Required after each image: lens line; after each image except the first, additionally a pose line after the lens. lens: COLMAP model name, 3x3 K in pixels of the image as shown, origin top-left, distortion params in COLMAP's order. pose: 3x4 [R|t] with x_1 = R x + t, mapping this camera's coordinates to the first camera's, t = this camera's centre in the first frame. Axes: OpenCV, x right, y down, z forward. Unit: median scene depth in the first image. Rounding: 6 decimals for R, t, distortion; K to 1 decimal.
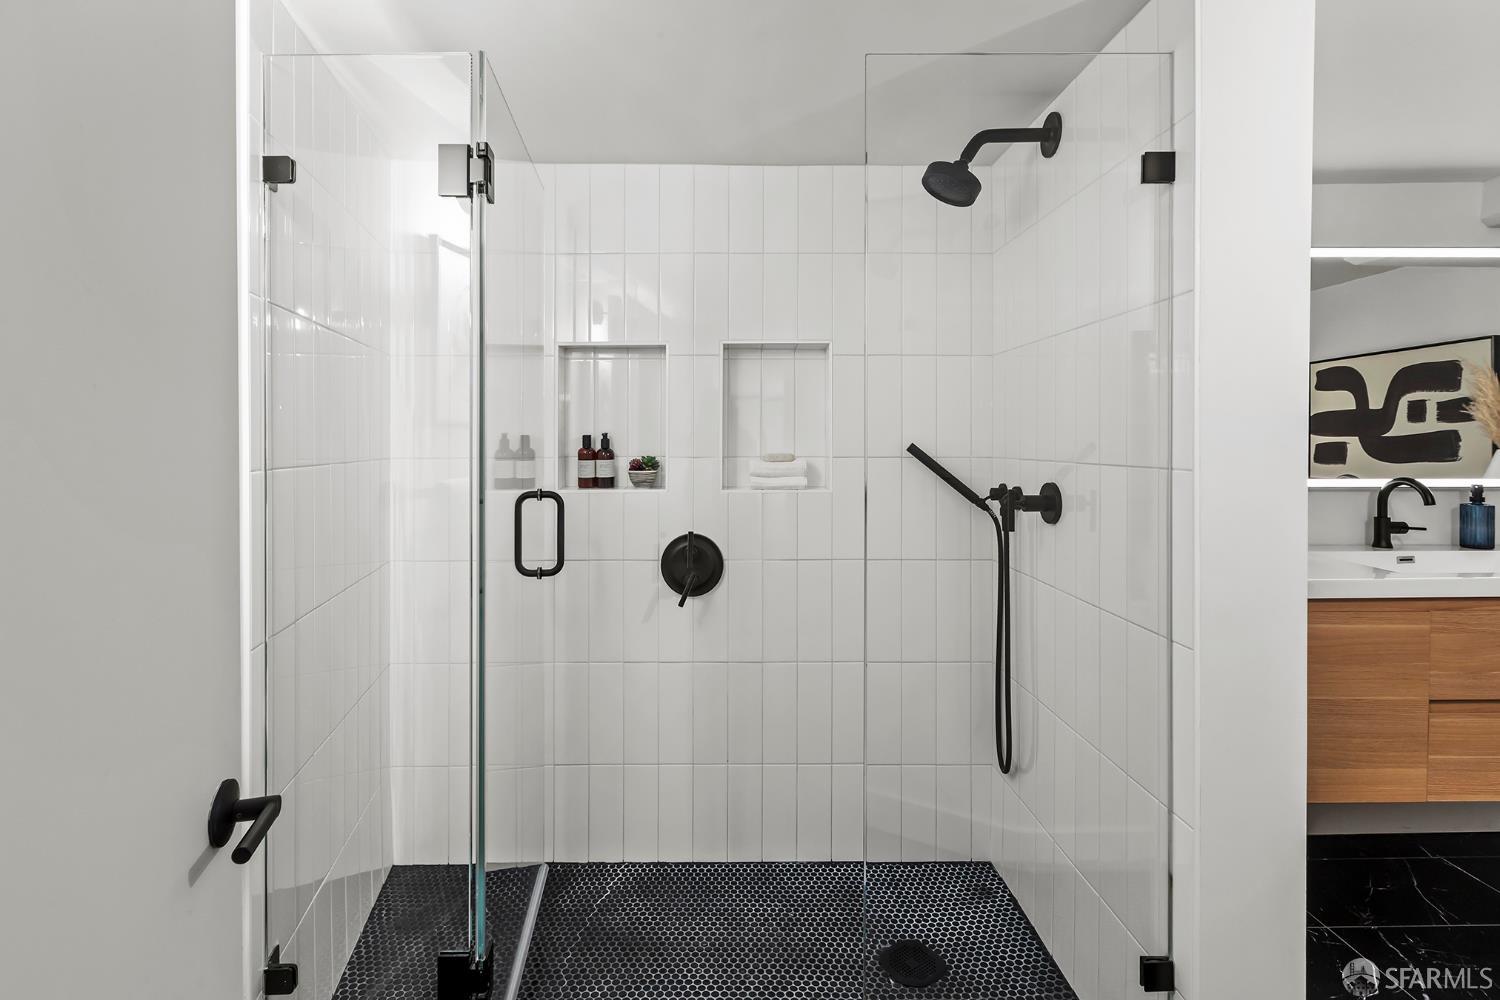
lens RADIAL K [[696.1, 0, 744.0], [0, 696.1, 440.1], [0, 0, 1]] dist [0.010964, 0.000042]
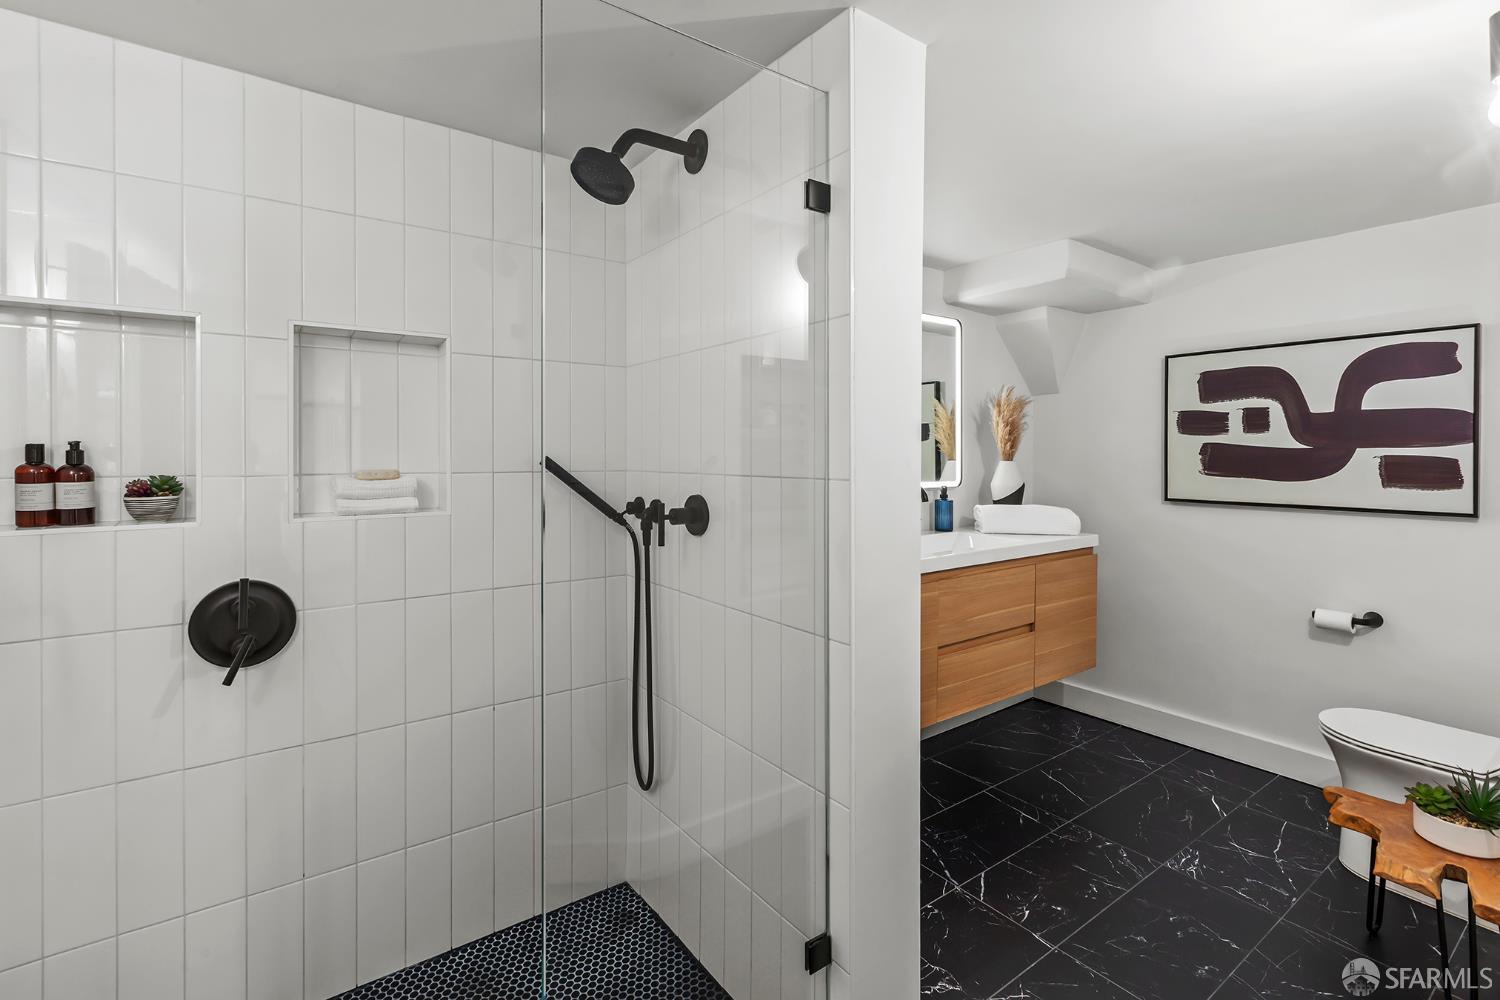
lens RADIAL K [[687.6, 0, 770.0], [0, 687.6, 457.3], [0, 0, 1]] dist [0.002328, 0.000522]
pose [[0.820160, -0.001706, 0.572132, -0.035249], [-0.000985, 0.999990, 0.004394, 0.001576], [-0.572134, -0.004167, 0.820150, 0.096679]]
